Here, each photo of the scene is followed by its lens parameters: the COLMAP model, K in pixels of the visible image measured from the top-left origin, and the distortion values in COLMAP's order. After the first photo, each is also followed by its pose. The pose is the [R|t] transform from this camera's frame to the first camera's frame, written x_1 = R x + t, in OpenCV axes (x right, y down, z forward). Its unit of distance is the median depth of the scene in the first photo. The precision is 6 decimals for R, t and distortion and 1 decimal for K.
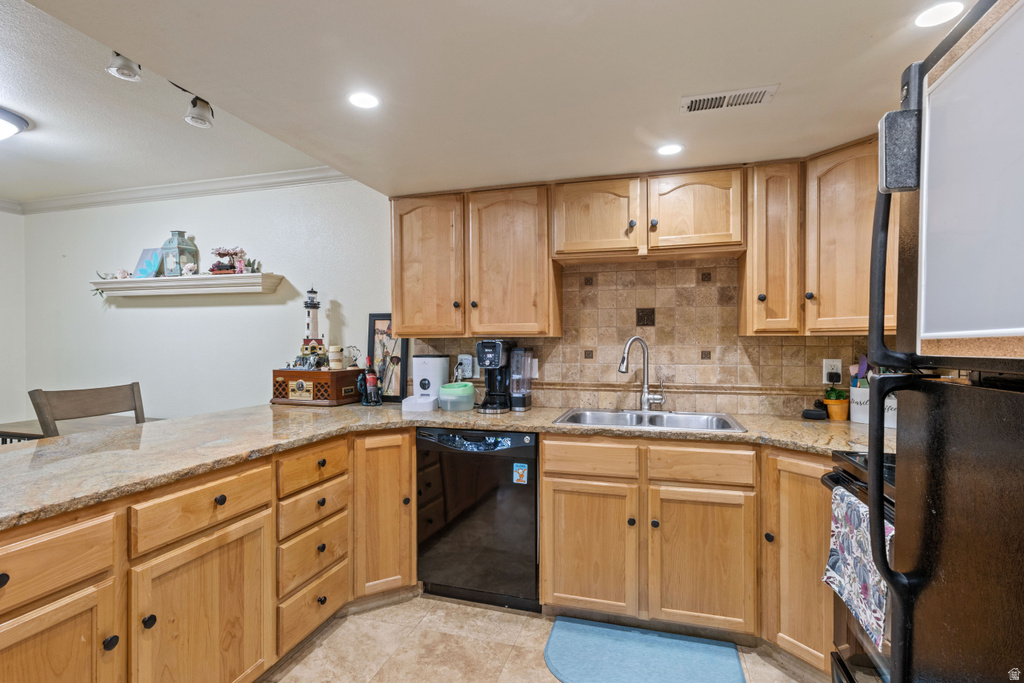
lens RADIAL K [[486.2, 0, 515.1], [0, 486.2, 343.4], [0, 0, 1]] dist [0.004519, 0.001409]
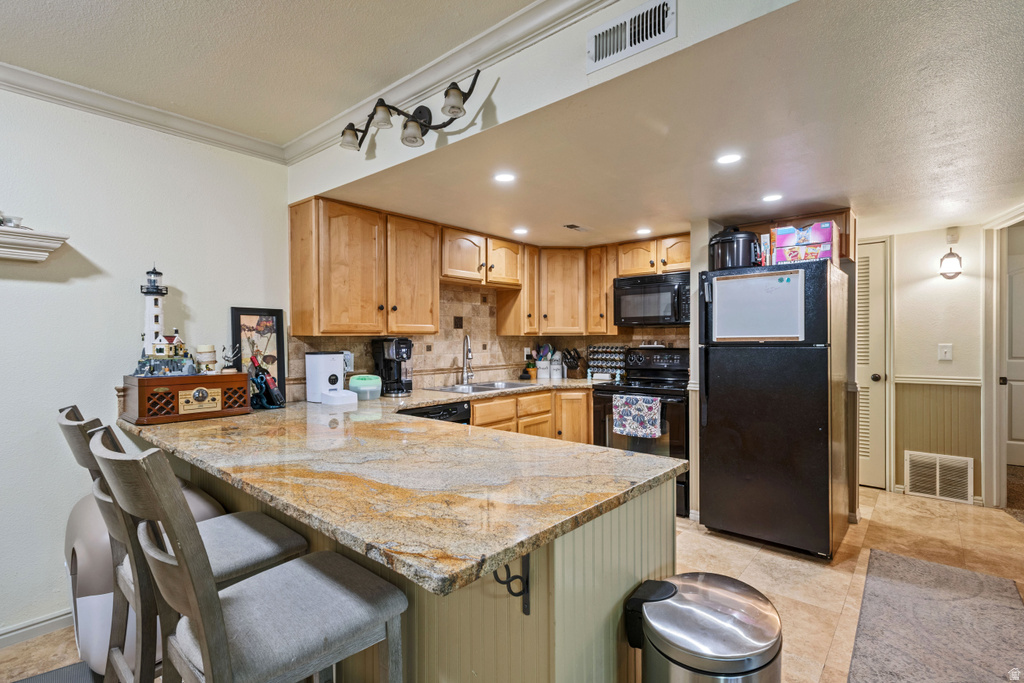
lens RADIAL K [[486.2, 0, 515.1], [0, 486.2, 343.4], [0, 0, 1]] dist [0.004519, 0.001409]
pose [[0.415883, -0.009584, 0.909368, -1.067612], [0.004946, 0.999954, 0.008276, -0.001342], [-0.909405, 0.001056, 0.415911, 0.223159]]
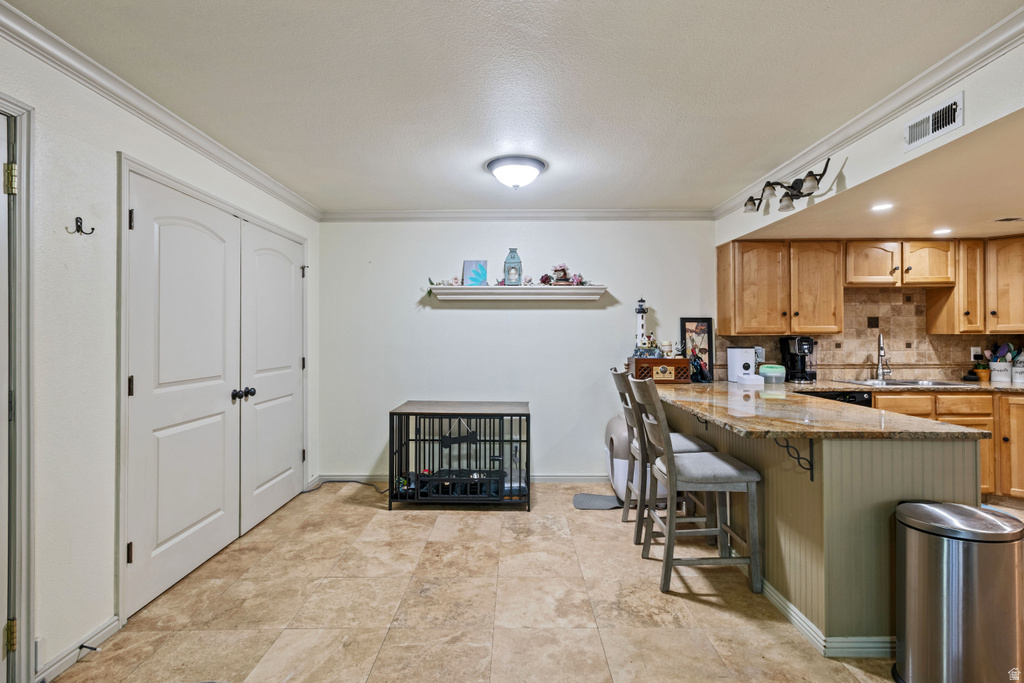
lens RADIAL K [[488.3, 0, 516.1], [0, 488.3, 333.0], [0, 0, 1]] dist [0.010206, 0.000070]
pose [[0.961723, 0.000428, 0.274023, -1.381535], [0.002571, 0.999941, -0.010584, -0.004534], [-0.274011, 0.010883, 0.961665, -0.260968]]
